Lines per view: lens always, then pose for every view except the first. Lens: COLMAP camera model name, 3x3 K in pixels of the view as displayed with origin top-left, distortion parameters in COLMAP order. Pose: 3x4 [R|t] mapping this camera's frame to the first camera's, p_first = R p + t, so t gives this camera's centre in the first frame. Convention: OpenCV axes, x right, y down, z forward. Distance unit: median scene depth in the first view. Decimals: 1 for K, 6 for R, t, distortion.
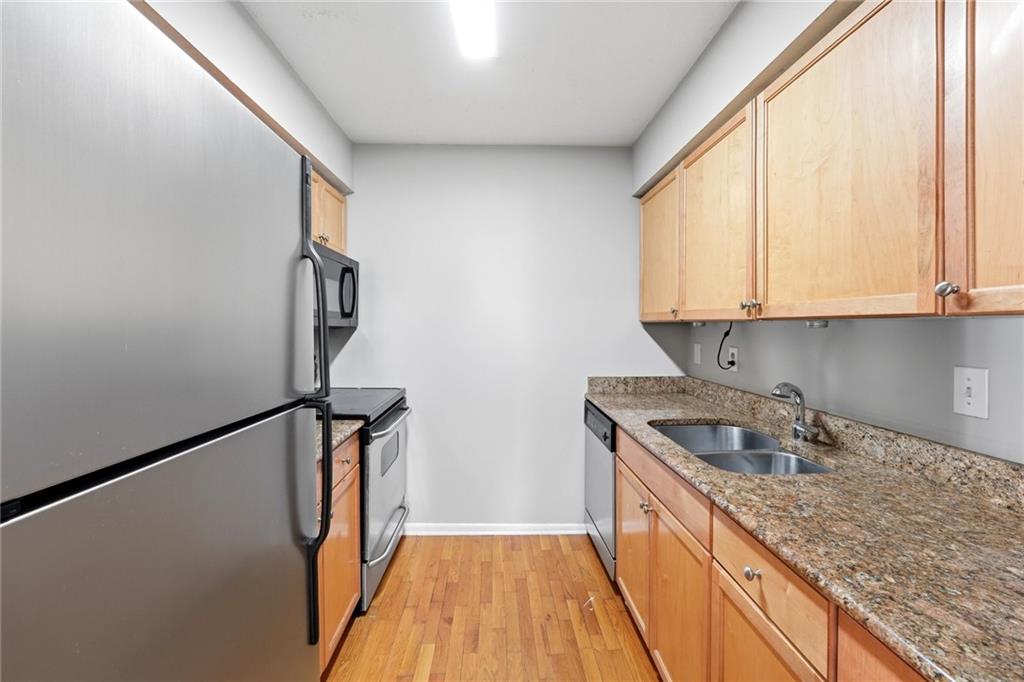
lens RADIAL K [[439.2, 0, 508.1], [0, 439.2, 328.7], [0, 0, 1]] dist [-0.017287, 0.007265]
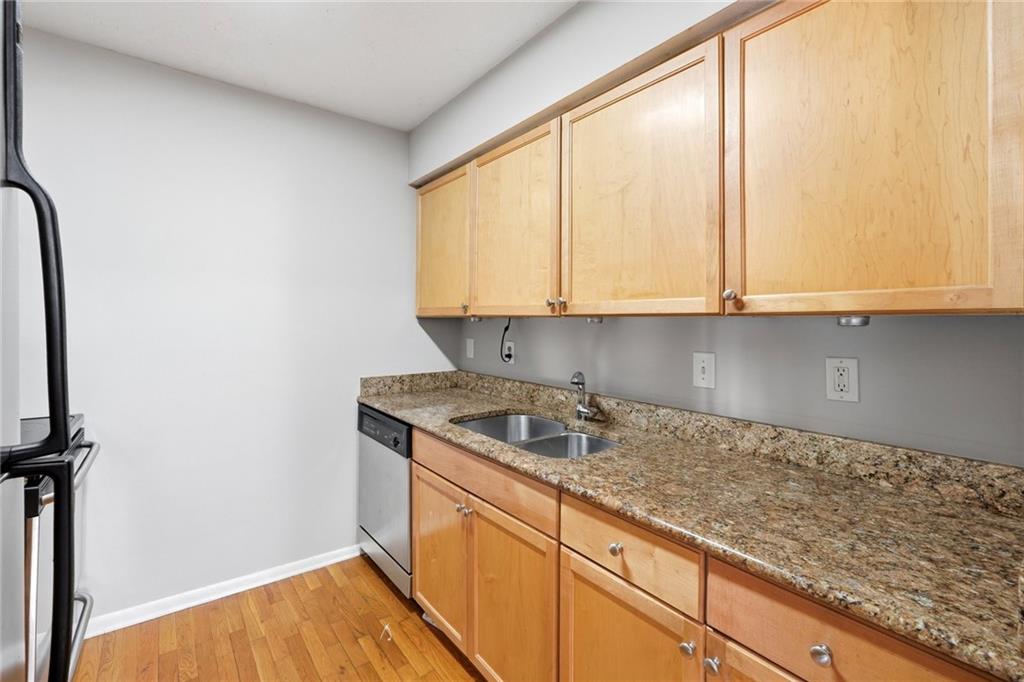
lens RADIAL K [[449.0, 0, 509.5], [0, 449.0, 319.1], [0, 0, 1]] dist [-0.020083, 0.007273]
pose [[0.807335, 0.007894, 0.590041, -0.191211], [-0.002213, 0.999944, -0.010350, -0.000744], [-0.590089, 0.007050, 0.807307, 0.149757]]
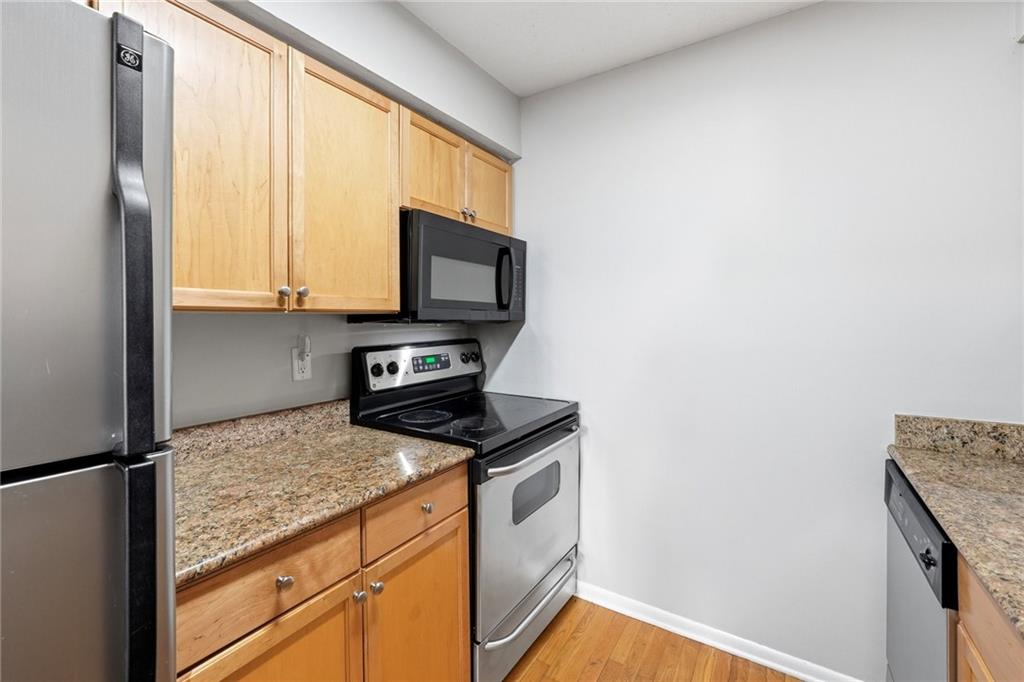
lens RADIAL K [[441.4, 0, 510.4], [0, 441.4, 320.6], [0, 0, 1]] dist [-0.018874, 0.007085]
pose [[0.826985, -0.003406, -0.562214, 0.162188], [0.000598, 0.999986, -0.005178, -0.001419], [0.562224, 0.003946, 0.826976, 0.520770]]
